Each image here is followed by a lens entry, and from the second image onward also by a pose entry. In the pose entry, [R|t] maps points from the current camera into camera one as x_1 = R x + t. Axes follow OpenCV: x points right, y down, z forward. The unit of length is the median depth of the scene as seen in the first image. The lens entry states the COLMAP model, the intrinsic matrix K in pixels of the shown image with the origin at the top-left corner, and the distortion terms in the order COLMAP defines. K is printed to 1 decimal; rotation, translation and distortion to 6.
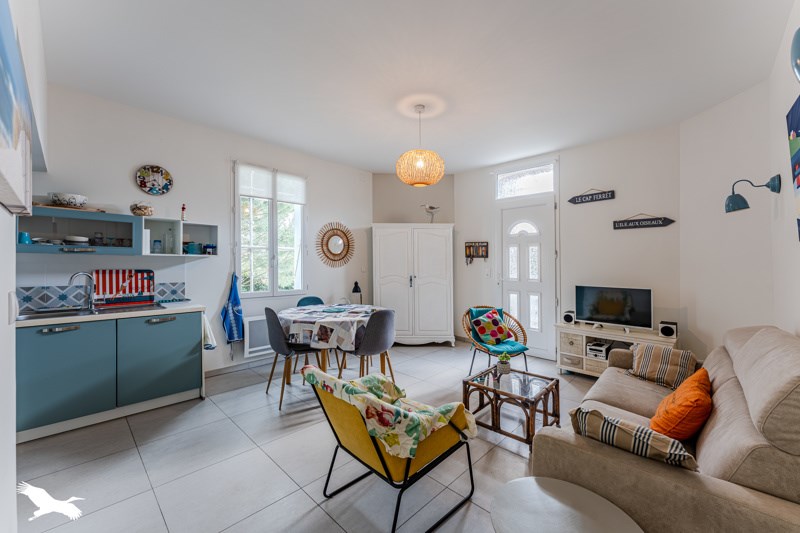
lens RADIAL K [[310.5, 0, 428.7], [0, 310.5, 262.7], [0, 0, 1]] dist [-0.003351, 0.000616]
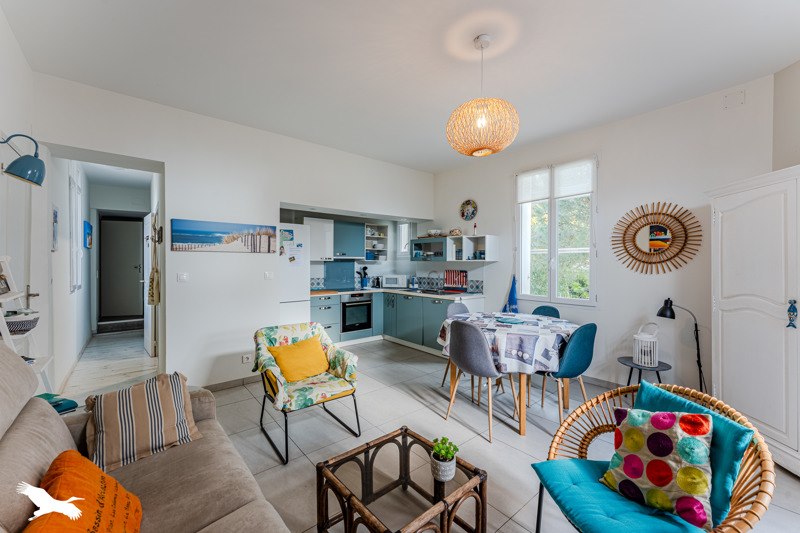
lens RADIAL K [[310.5, 0, 368.7], [0, 310.5, 270.2], [0, 0, 1]] dist [-0.003351, 0.000616]
pose [[-0.200620, 0.011899, -0.979597, 0.674327], [-0.005135, 0.999900, 0.013198, 0.002899], [0.979656, 0.007678, -0.200539, 0.850231]]
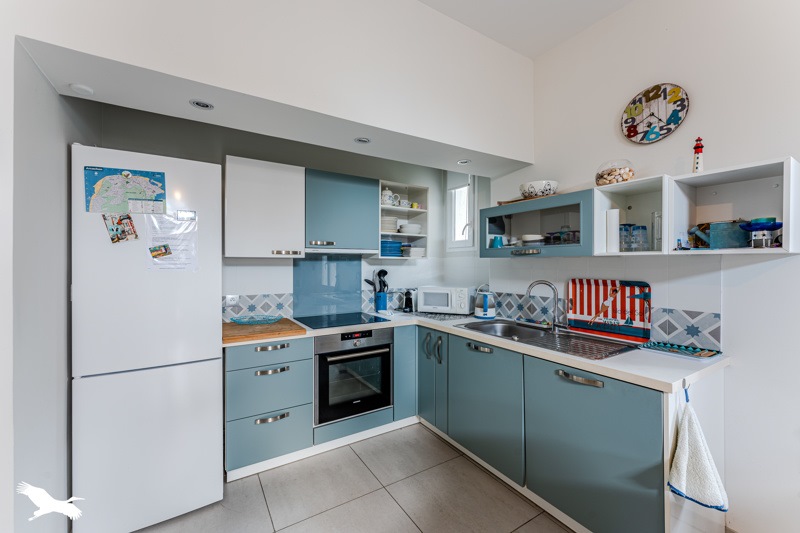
lens RADIAL K [[310.5, 0, 364.8], [0, 310.5, 267.4], [0, 0, 1]] dist [-0.003351, 0.000616]
pose [[-0.343816, 0.001310, -0.939036, -0.215829], [-0.002599, 0.999994, 0.002346, -0.002693], [0.939033, 0.003247, -0.343811, 0.732004]]
